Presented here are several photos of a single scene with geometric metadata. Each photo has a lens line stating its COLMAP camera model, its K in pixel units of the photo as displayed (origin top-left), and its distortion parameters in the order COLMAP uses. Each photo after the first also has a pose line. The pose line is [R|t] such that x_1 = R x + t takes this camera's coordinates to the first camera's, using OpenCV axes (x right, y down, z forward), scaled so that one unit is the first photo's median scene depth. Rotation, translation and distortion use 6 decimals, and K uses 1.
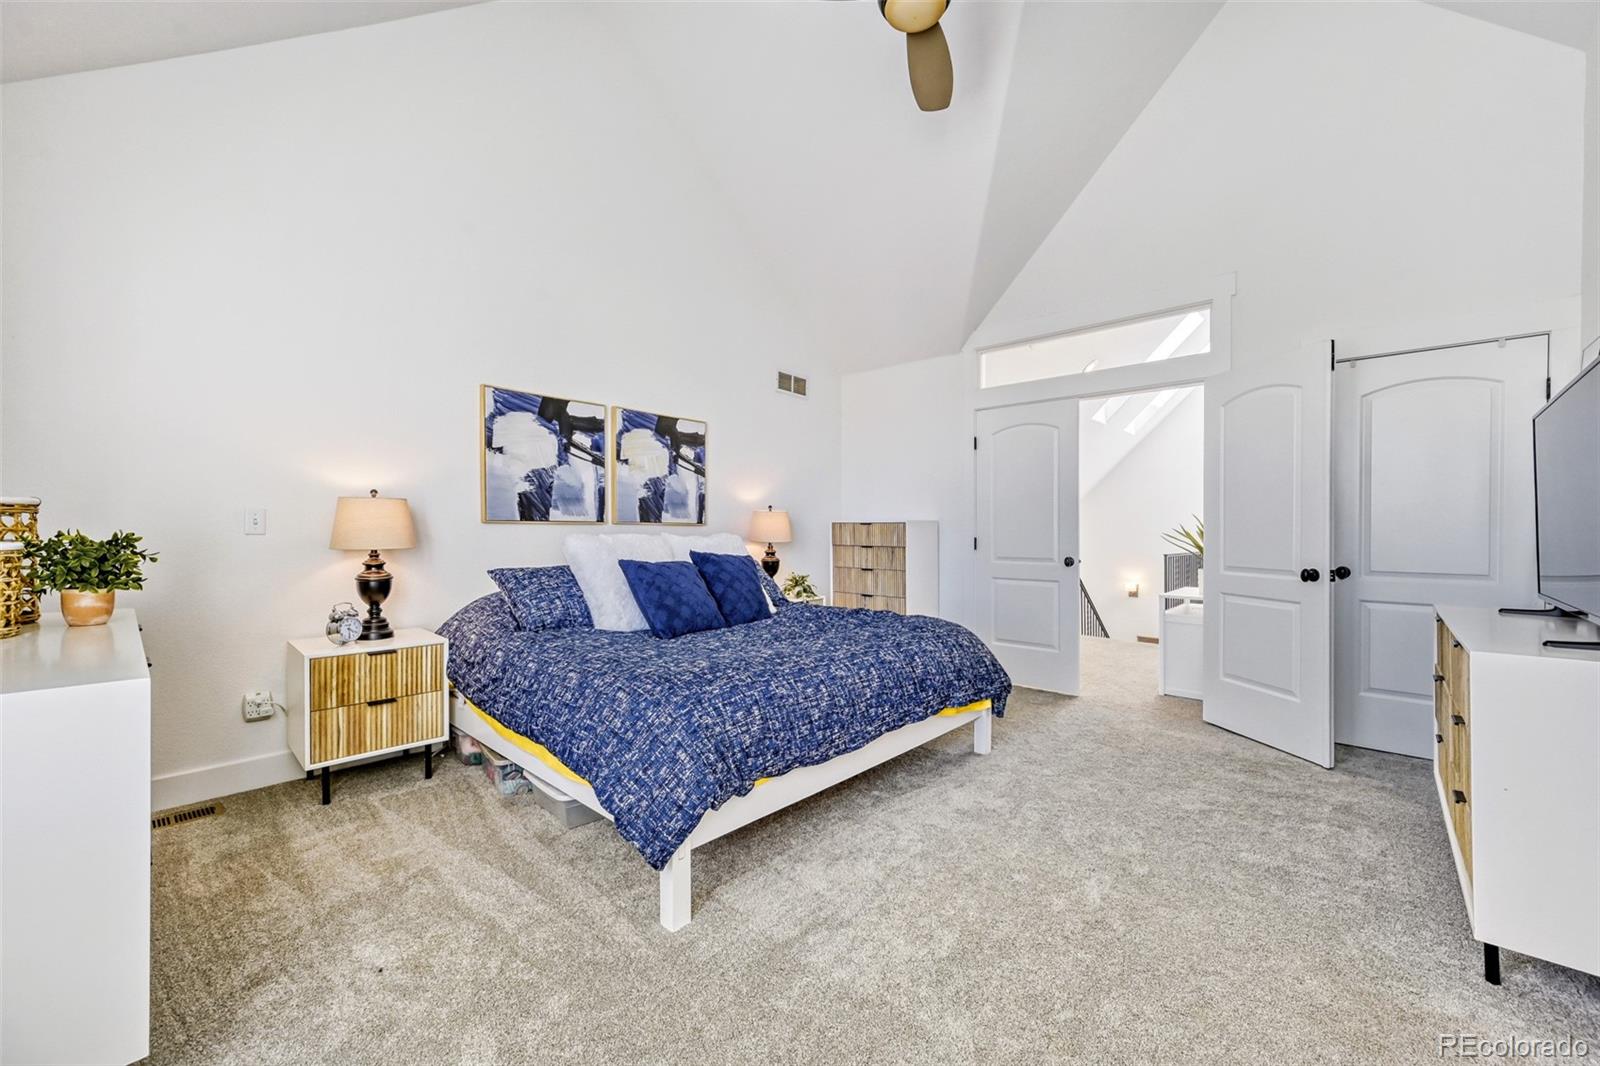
lens RADIAL K [[626.3, 0, 810.5], [0, 626.3, 537.9], [0, 0, 1]] dist [0.005800, -0.000383]
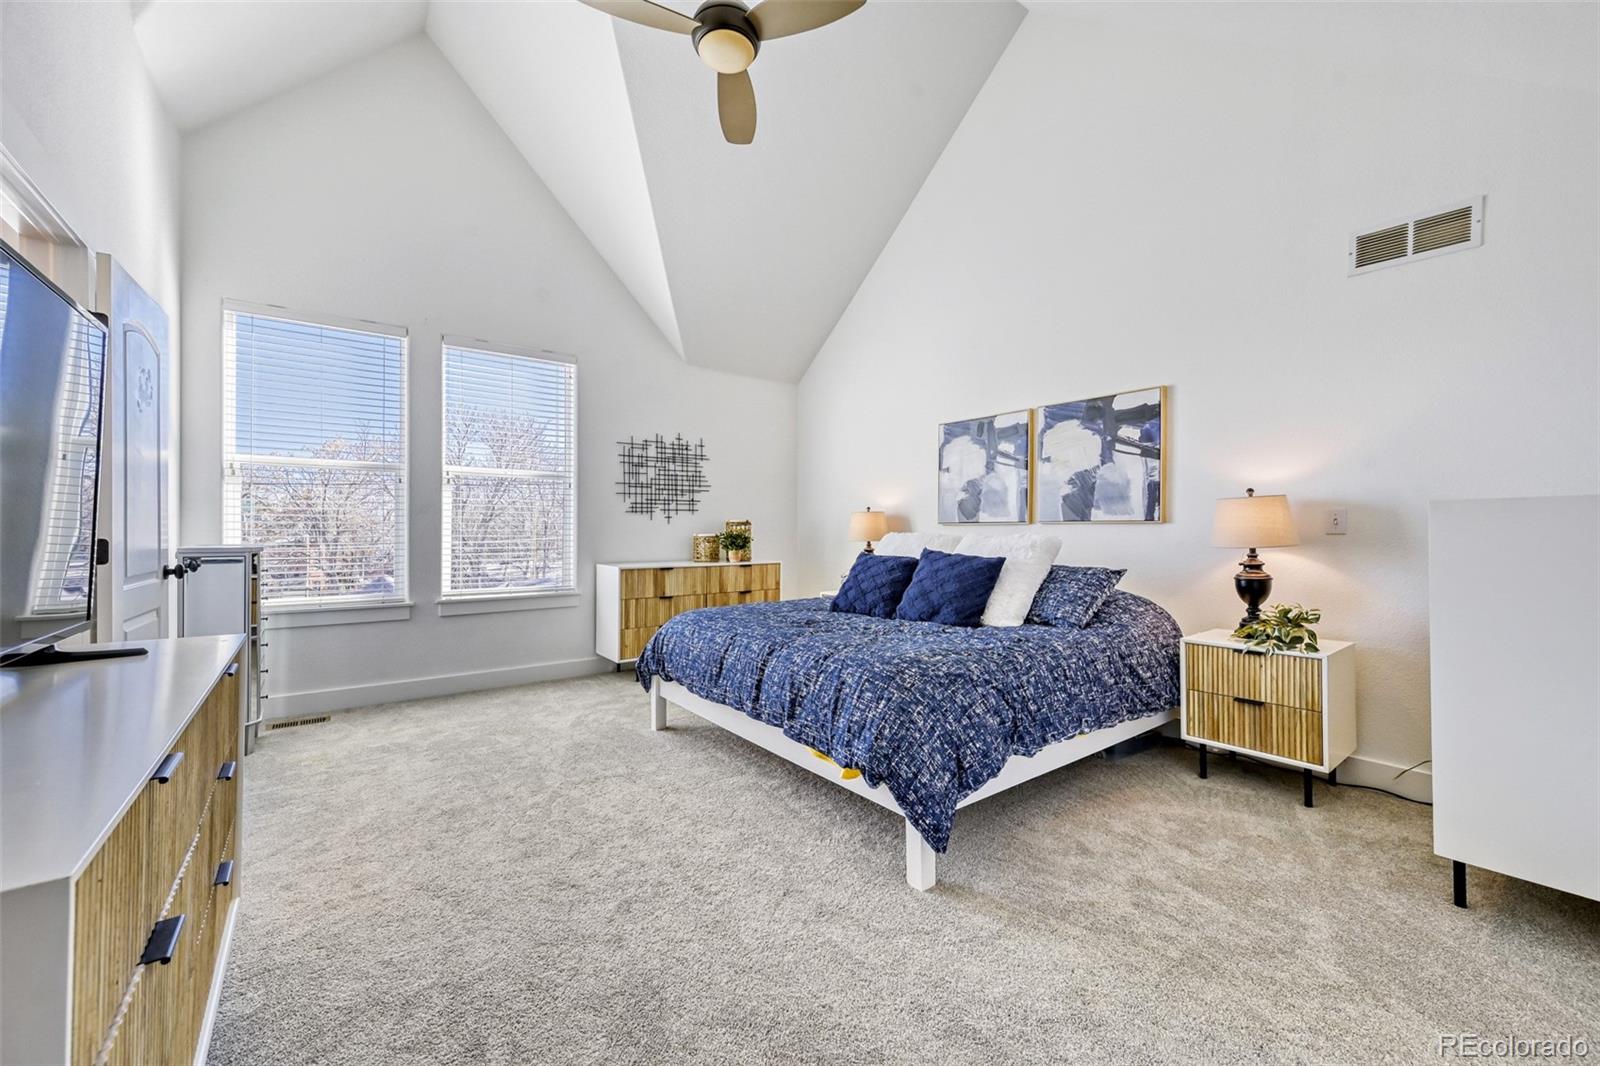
lens RADIAL K [[626.3, 0, 812.0], [0, 626.3, 519.3], [0, 0, 1]] dist [0.005800, -0.000383]
pose [[-0.170500, -0.021323, -0.985127, 0.671015], [-0.010121, 0.999751, -0.019888, -0.005152], [0.985306, 0.006580, -0.170673, 0.742792]]
